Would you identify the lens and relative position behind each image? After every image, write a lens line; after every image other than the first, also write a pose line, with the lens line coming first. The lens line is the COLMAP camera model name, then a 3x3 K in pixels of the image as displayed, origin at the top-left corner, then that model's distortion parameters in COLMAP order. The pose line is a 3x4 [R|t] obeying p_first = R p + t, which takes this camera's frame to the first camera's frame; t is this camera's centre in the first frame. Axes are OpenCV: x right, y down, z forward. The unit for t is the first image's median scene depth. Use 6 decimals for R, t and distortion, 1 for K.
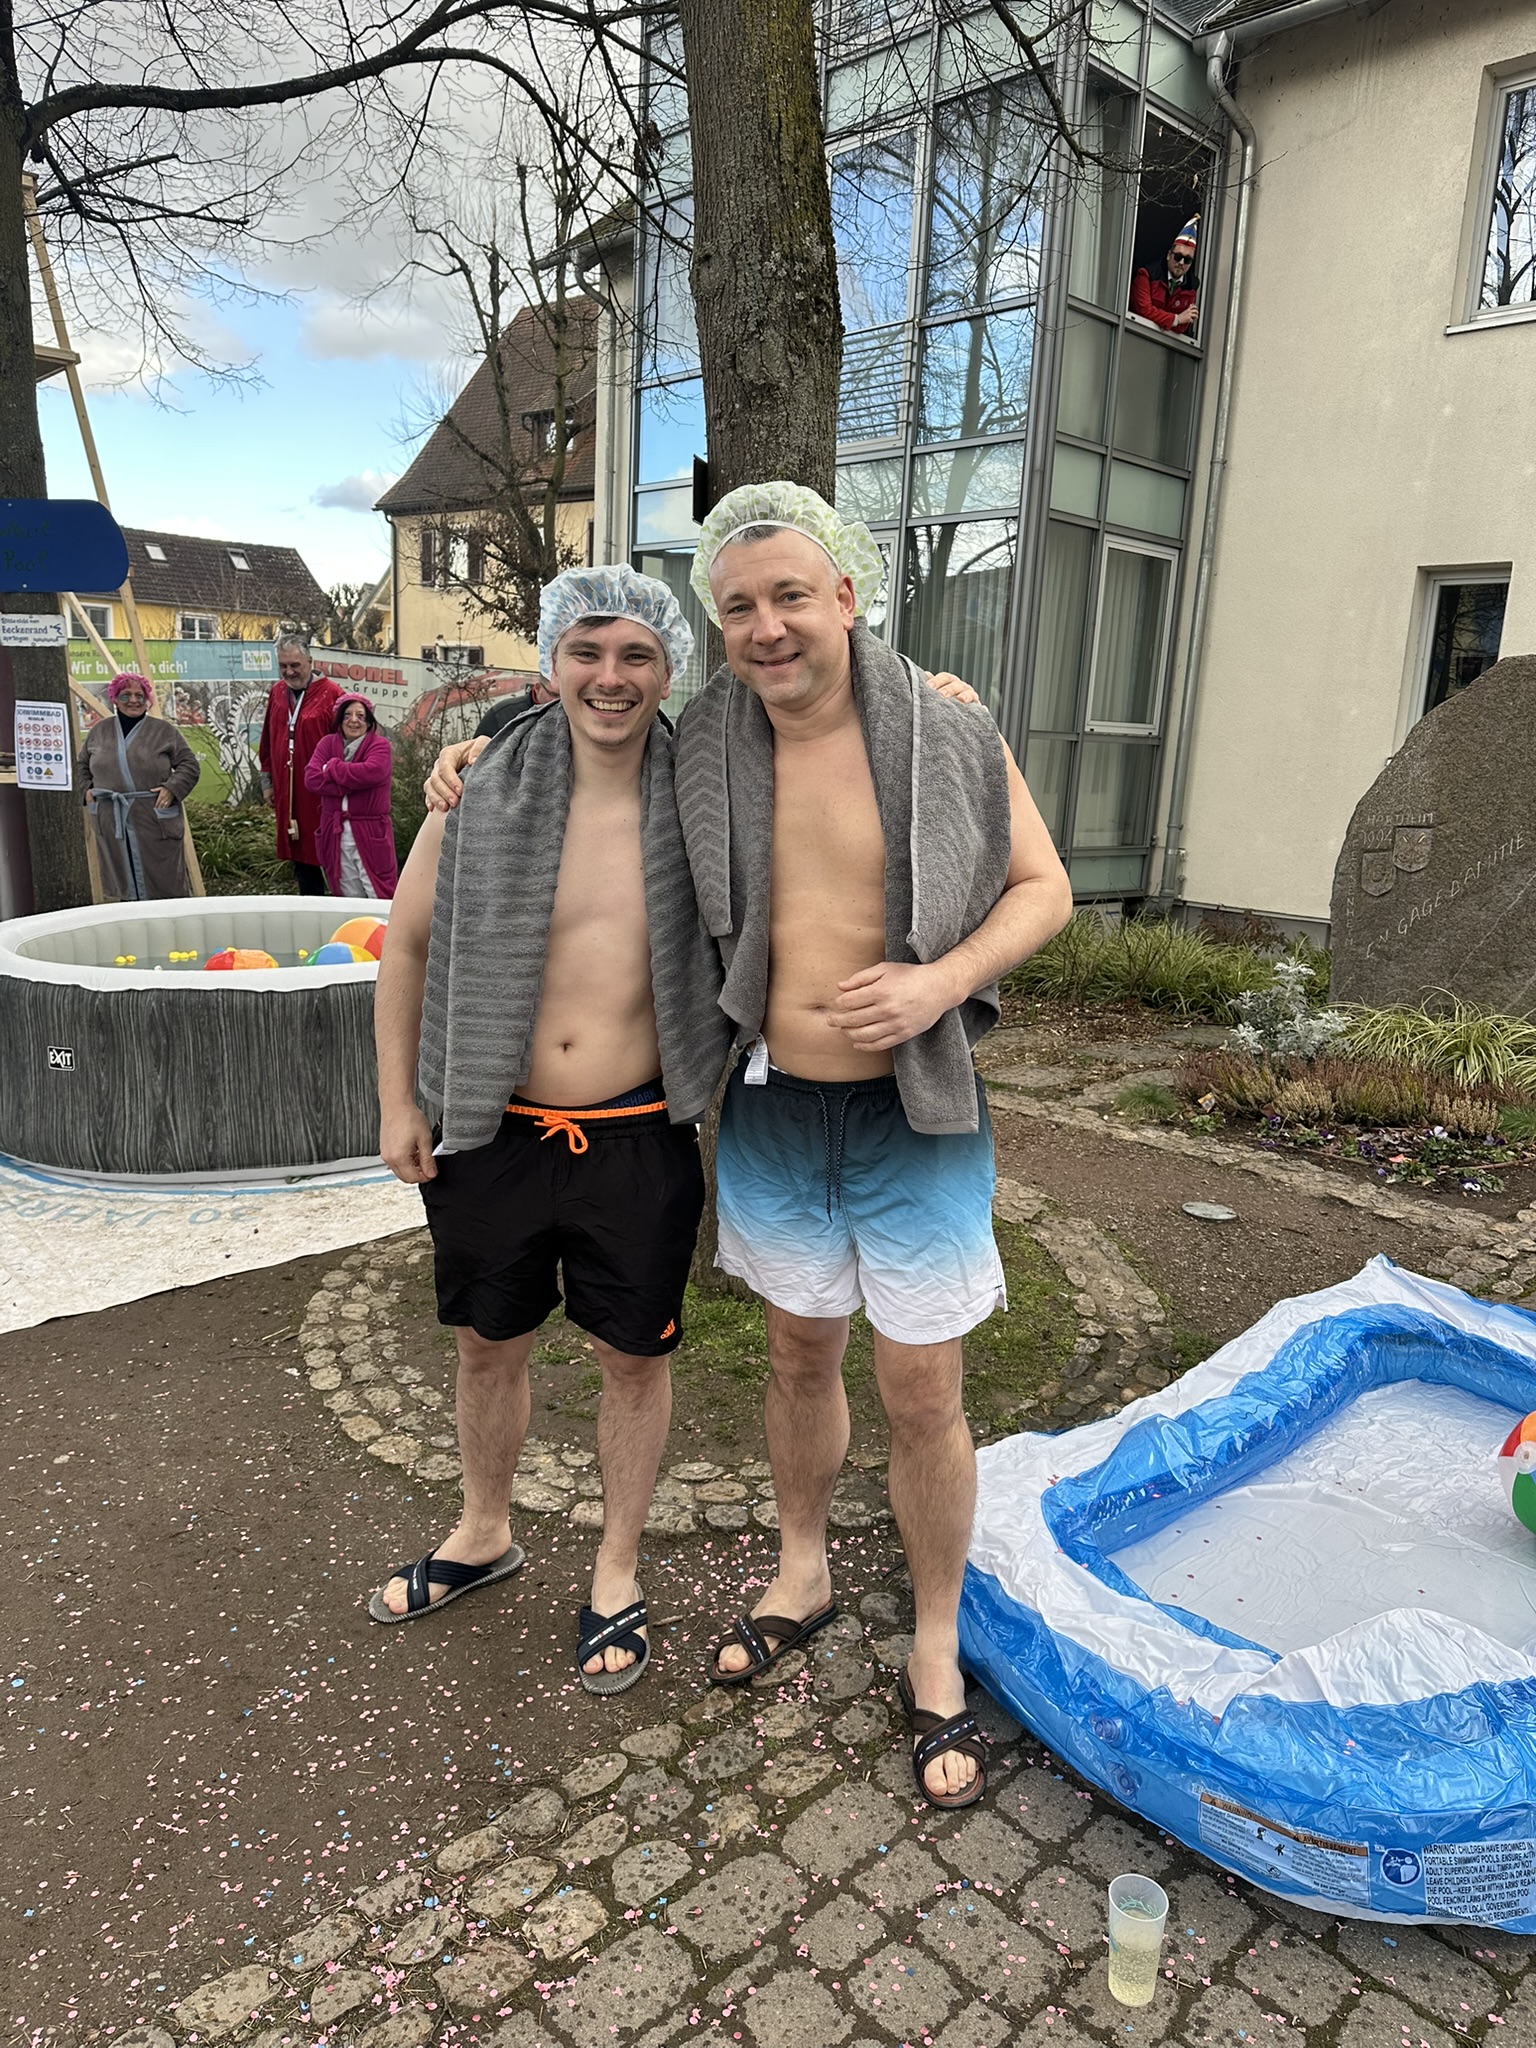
lens RADIAL K [[1429.2, 0, 767.0], [0, 1429.2, 1027.1], [0, 0, 1]] dist [0.031854, -0.037668]
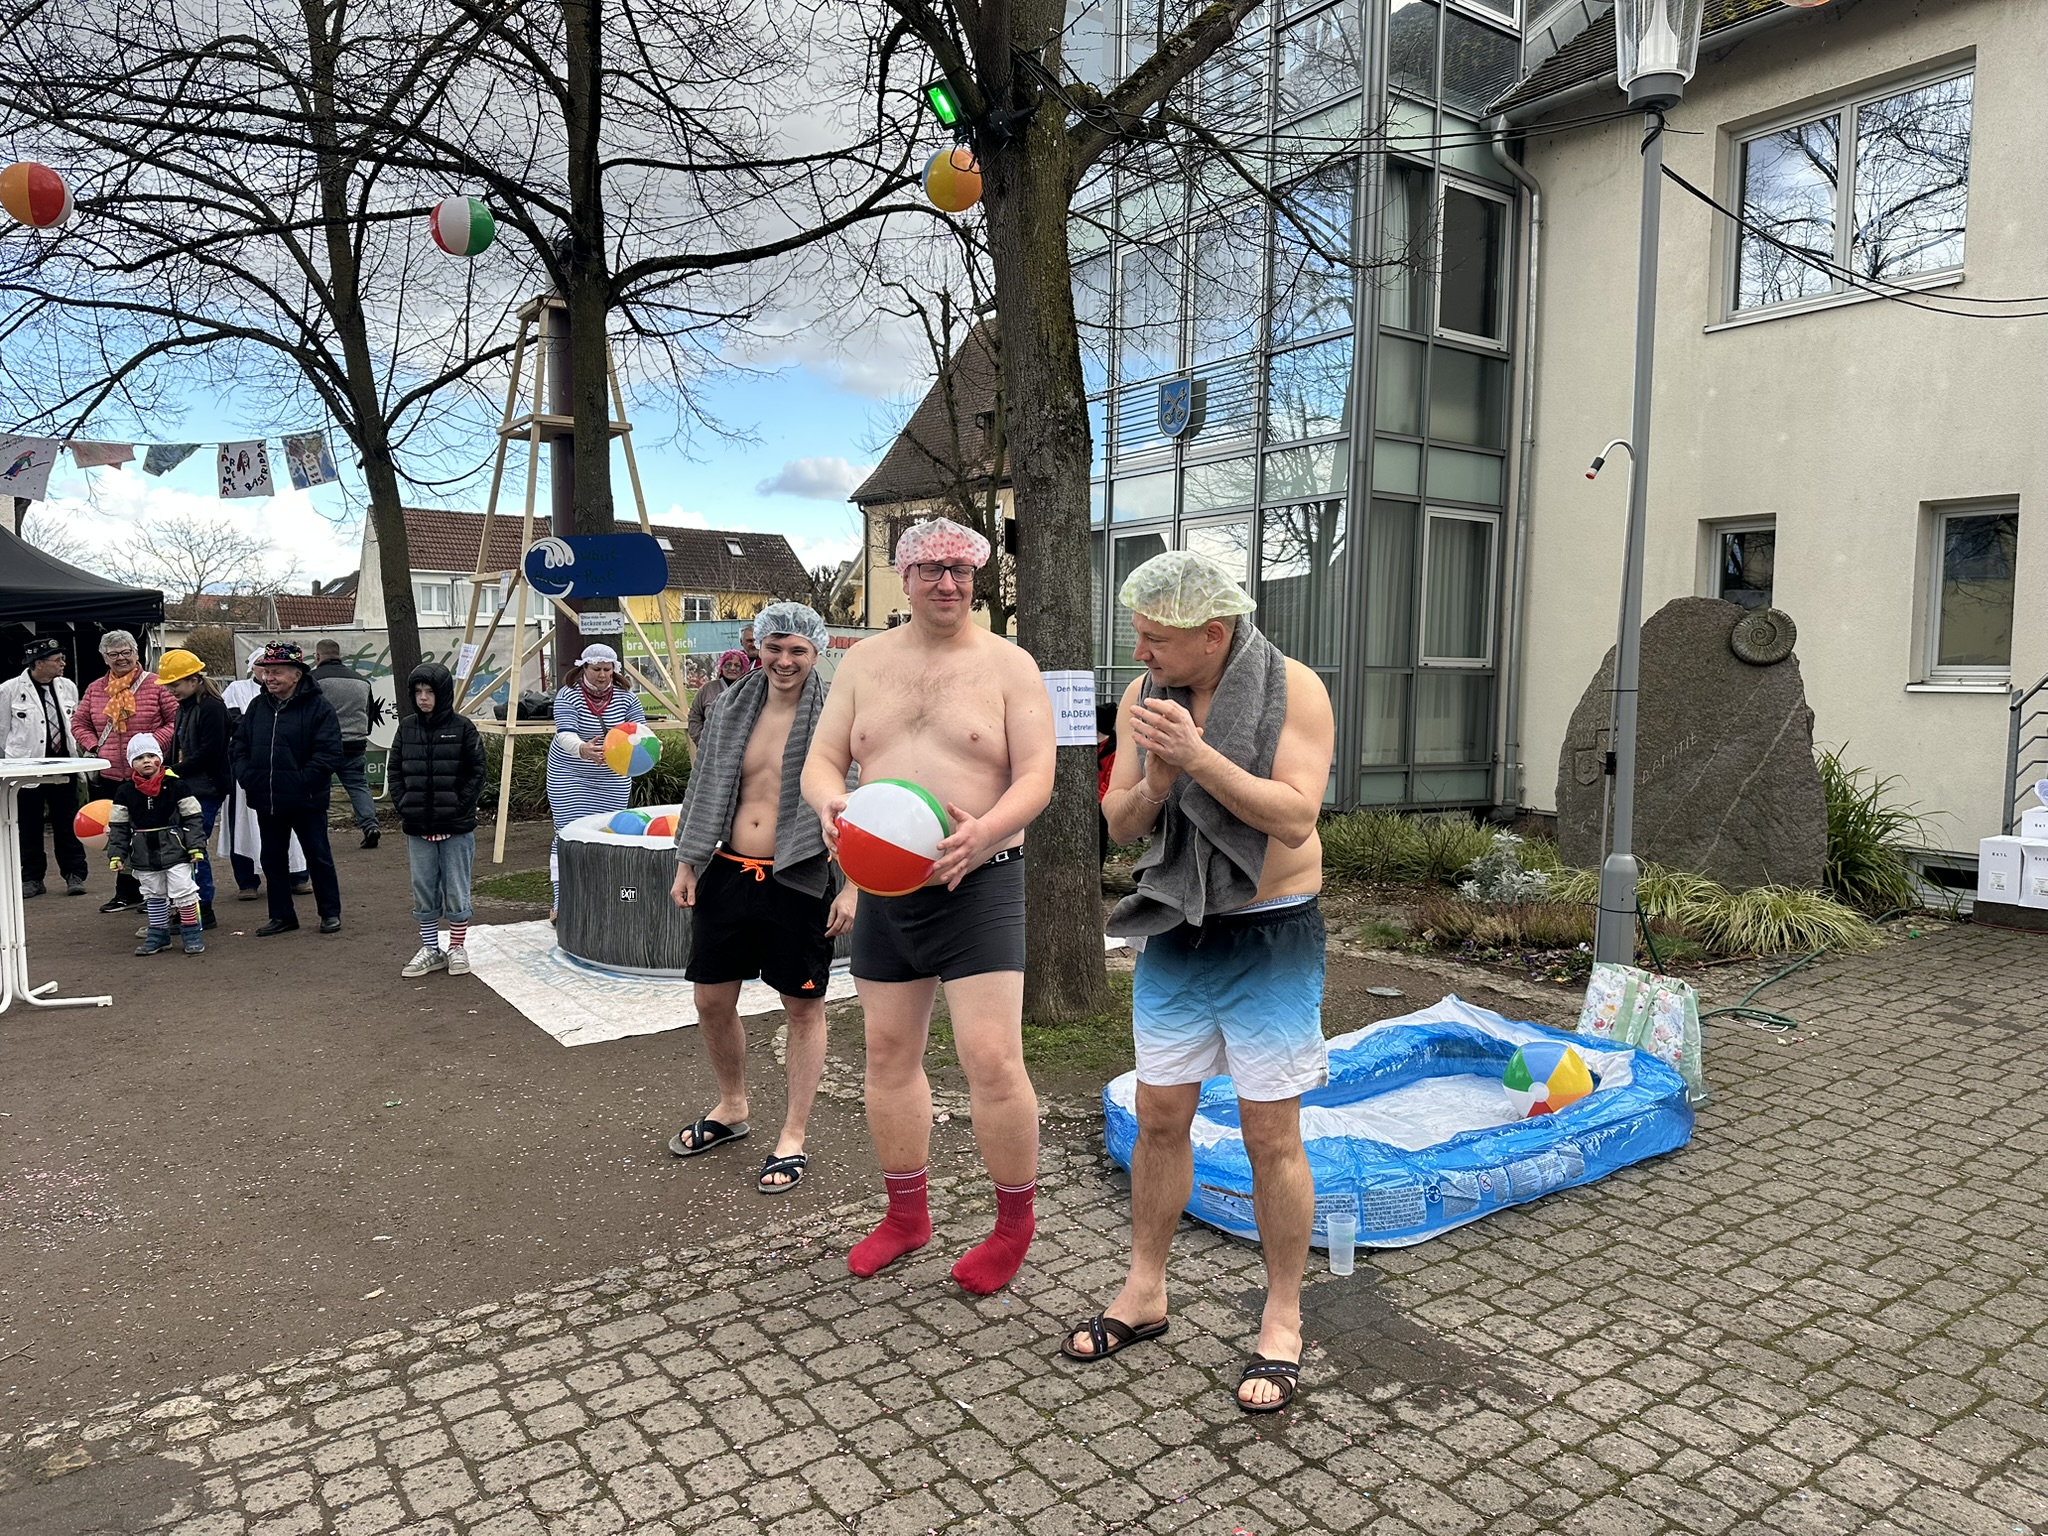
lens RADIAL K [[1429.2, 0, 1006.3], [0, 1429.2, 779.2], [0, 0, 1]] dist [0.031854, -0.037668]
pose [[0.987490, -0.023512, -0.155918, 0.075532], [0.002061, 0.990661, -0.136333, 0.052120], [0.157667, 0.134306, 0.978316, -0.223439]]
